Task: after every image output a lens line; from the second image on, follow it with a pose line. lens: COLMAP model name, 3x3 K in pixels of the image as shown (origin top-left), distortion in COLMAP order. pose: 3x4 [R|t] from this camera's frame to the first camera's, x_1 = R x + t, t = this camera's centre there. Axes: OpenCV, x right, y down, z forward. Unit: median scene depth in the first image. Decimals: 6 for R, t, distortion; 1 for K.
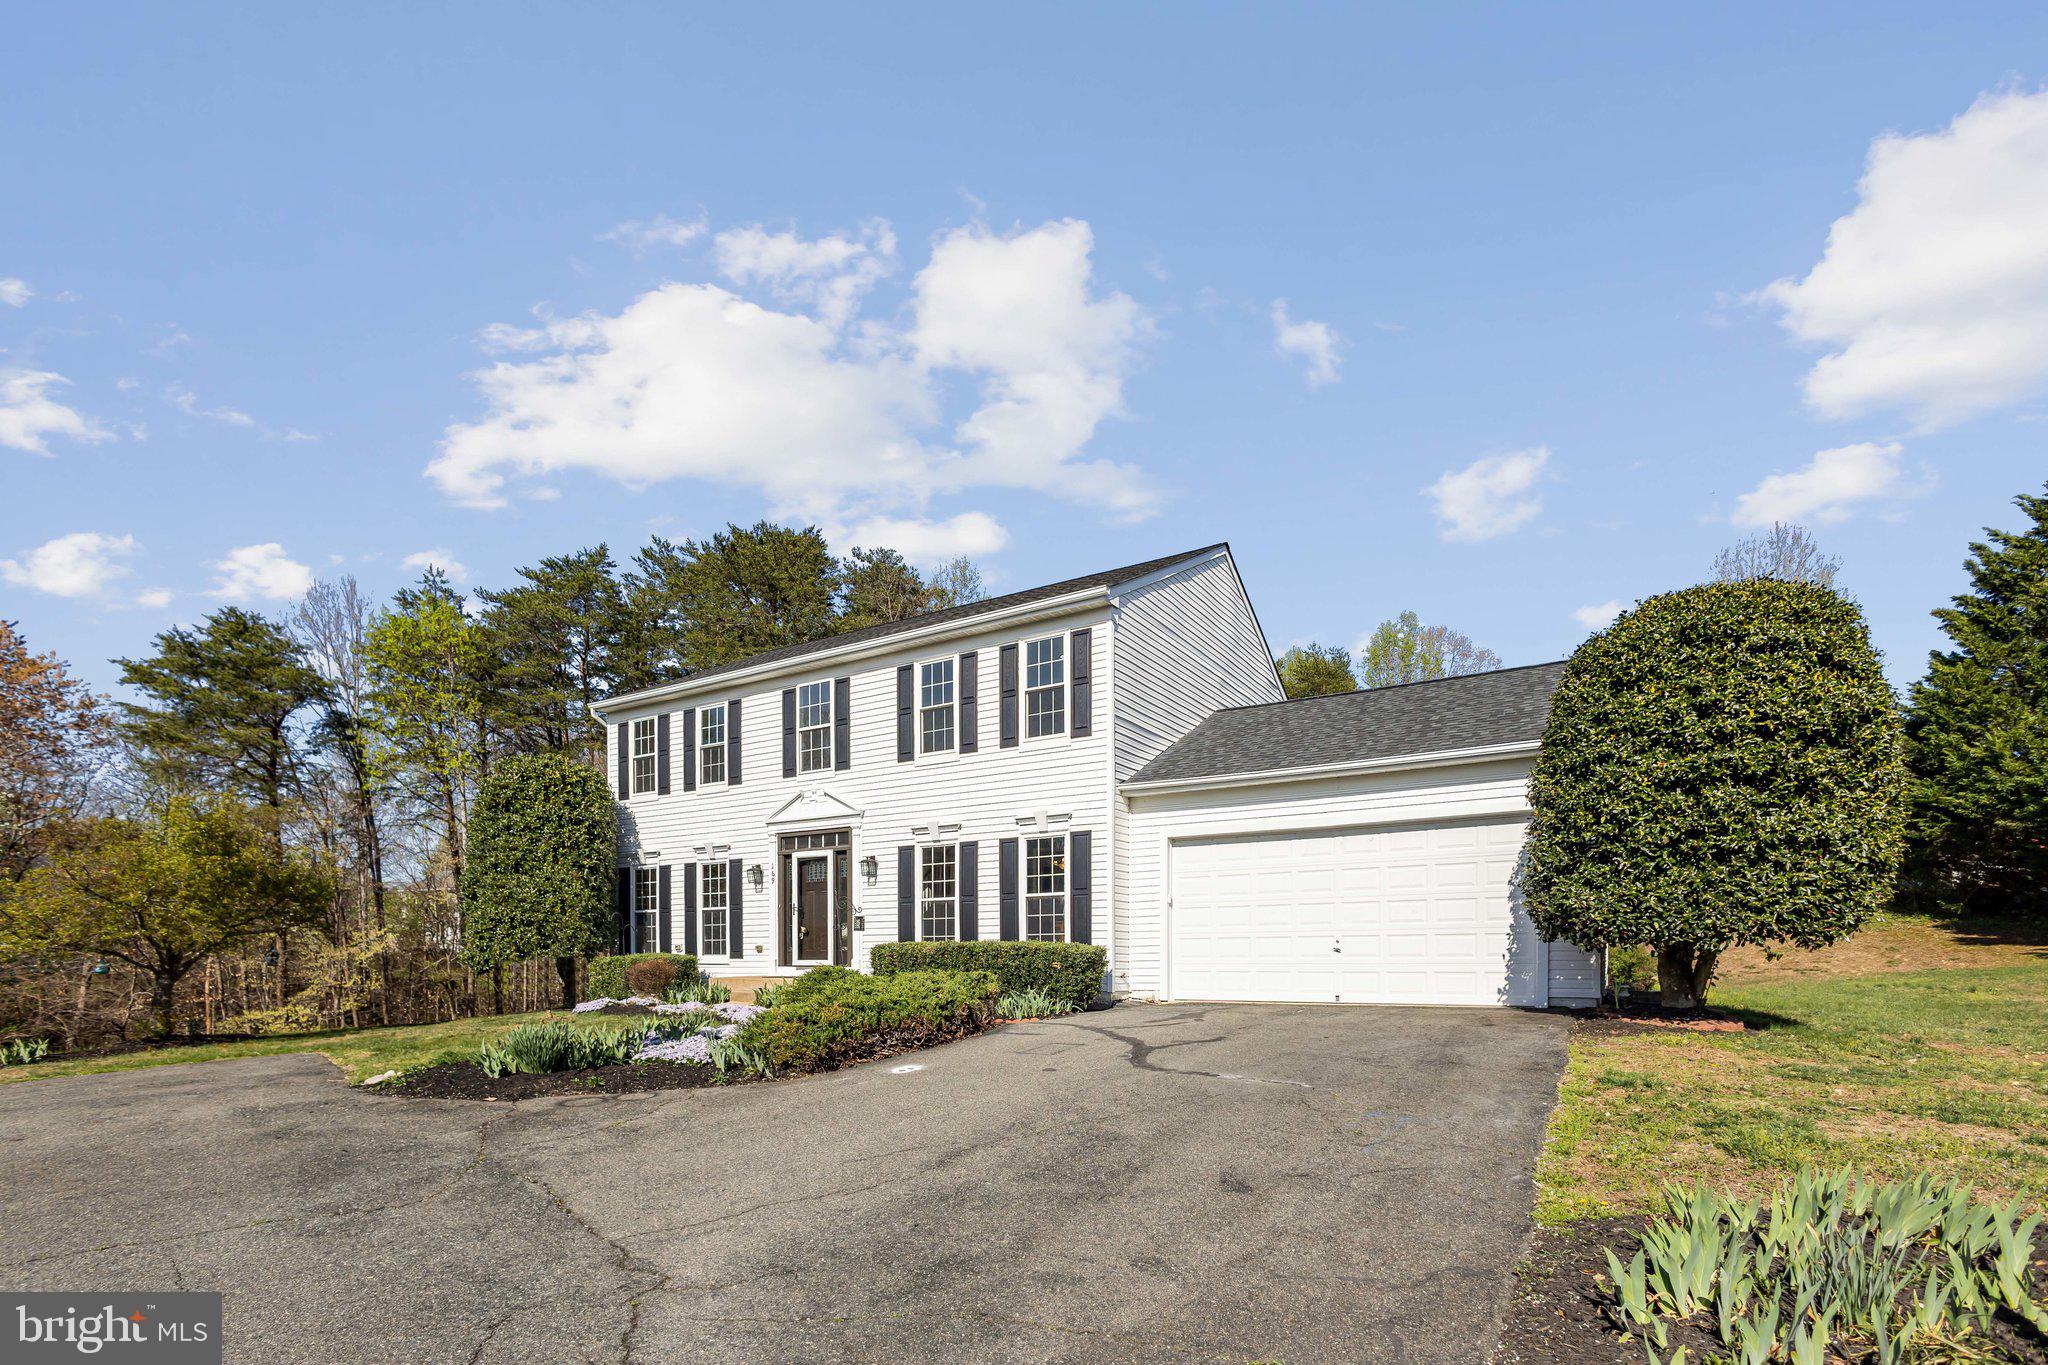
lens RADIAL K [[951.4, 0, 1020.9], [0, 951.4, 670.5], [0, 0, 1]] dist [0.007623, -0.000081]
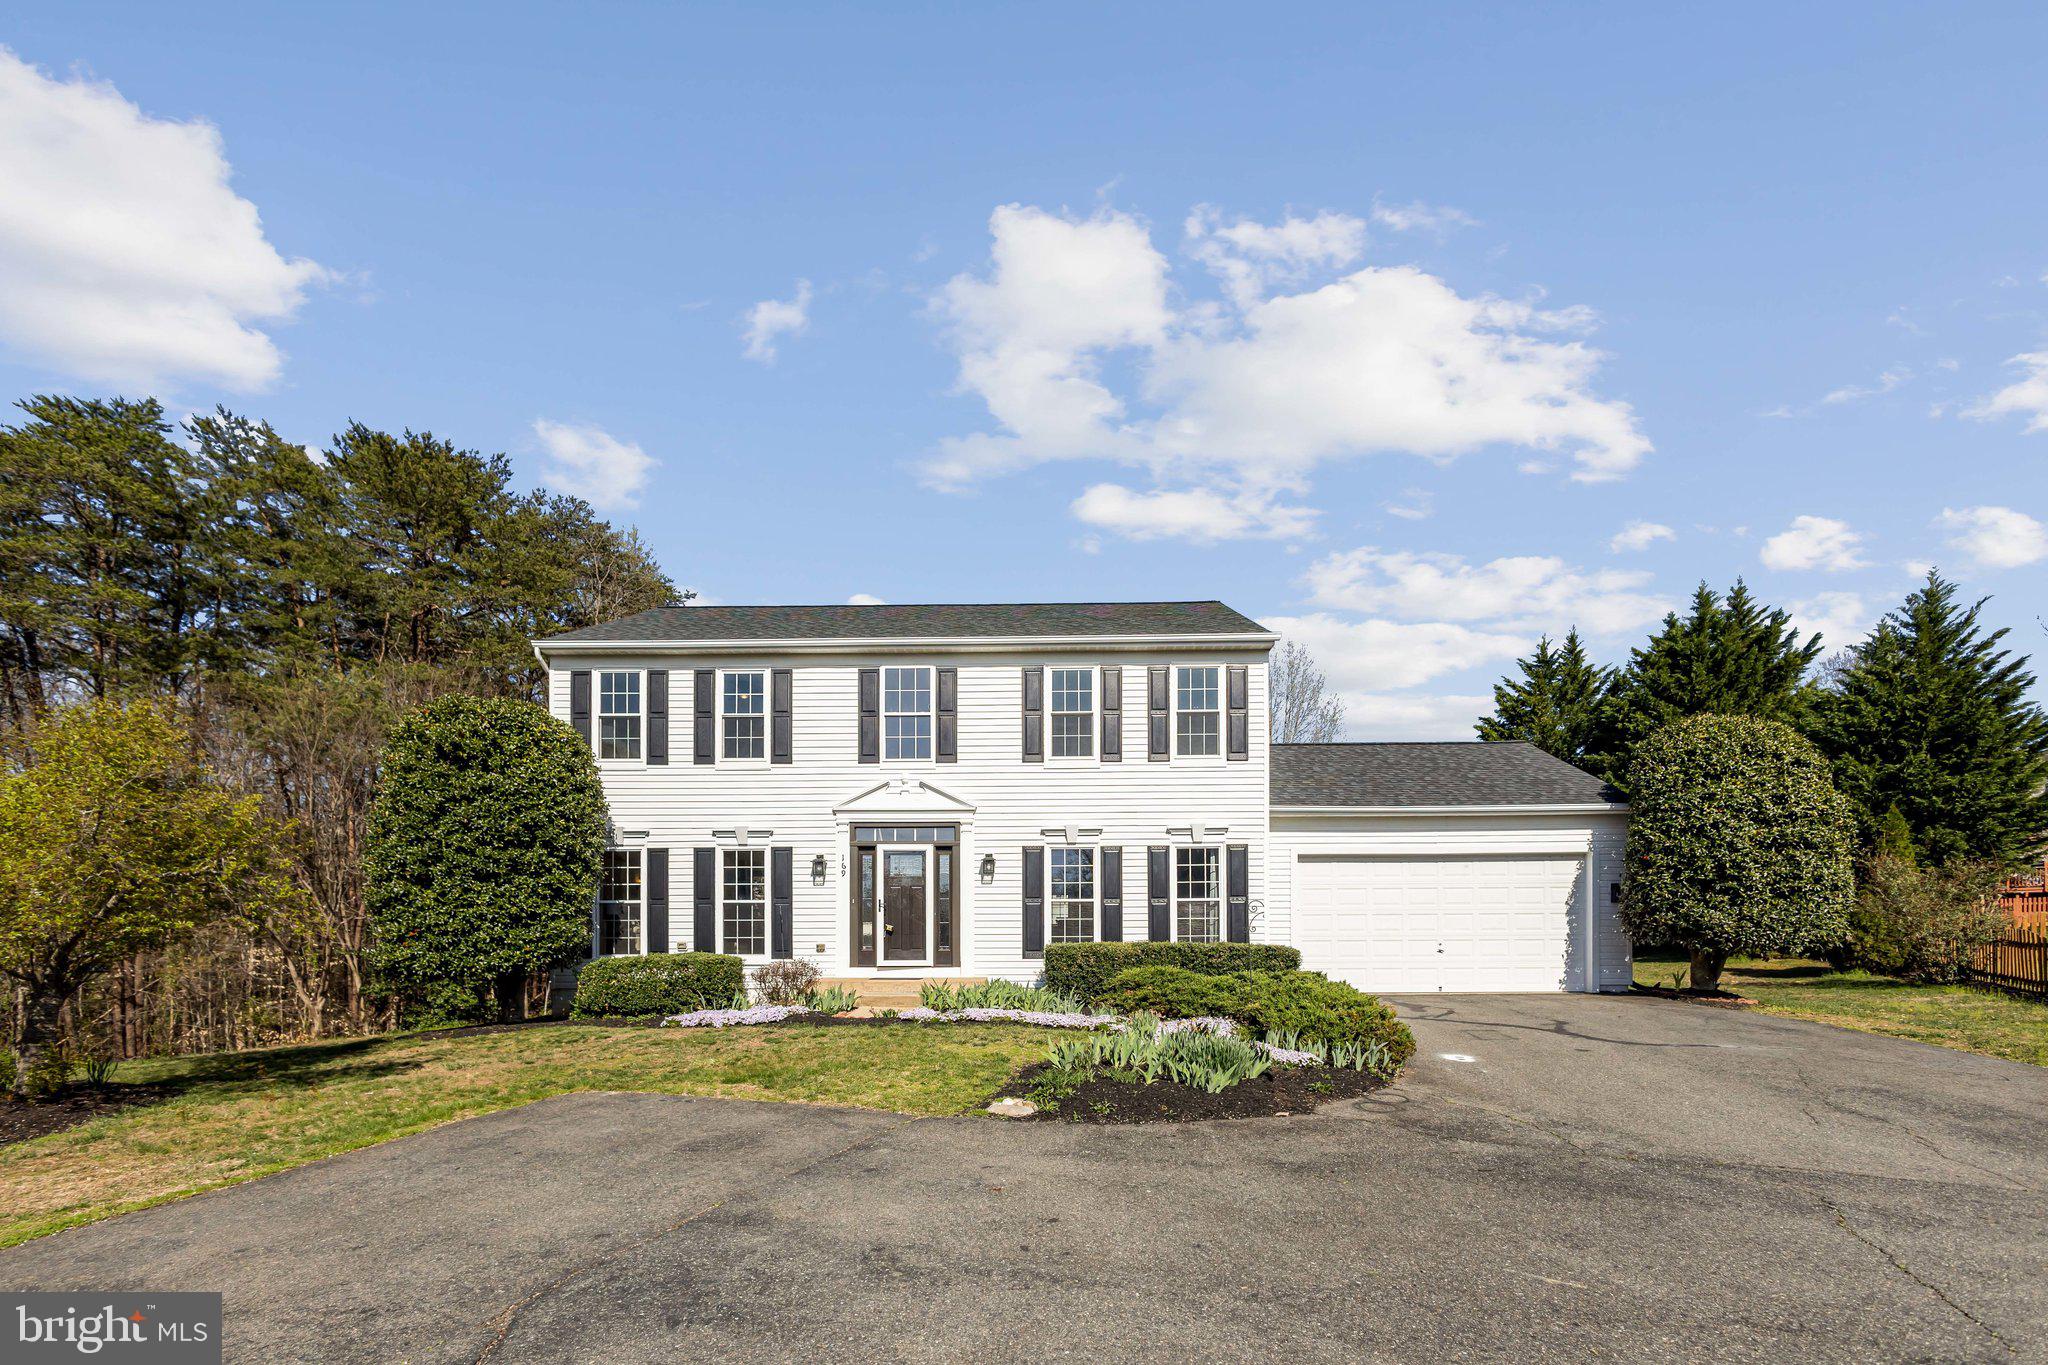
lens RADIAL K [[951.4, 0, 1020.9], [0, 951.4, 670.5], [0, 0, 1]] dist [0.007623, -0.000081]
pose [[0.851573, 0.164997, 0.497593, -0.629634], [-0.149635, 0.986194, -0.070930, 0.071112], [-0.502427, -0.014055, 0.864506, 0.133528]]
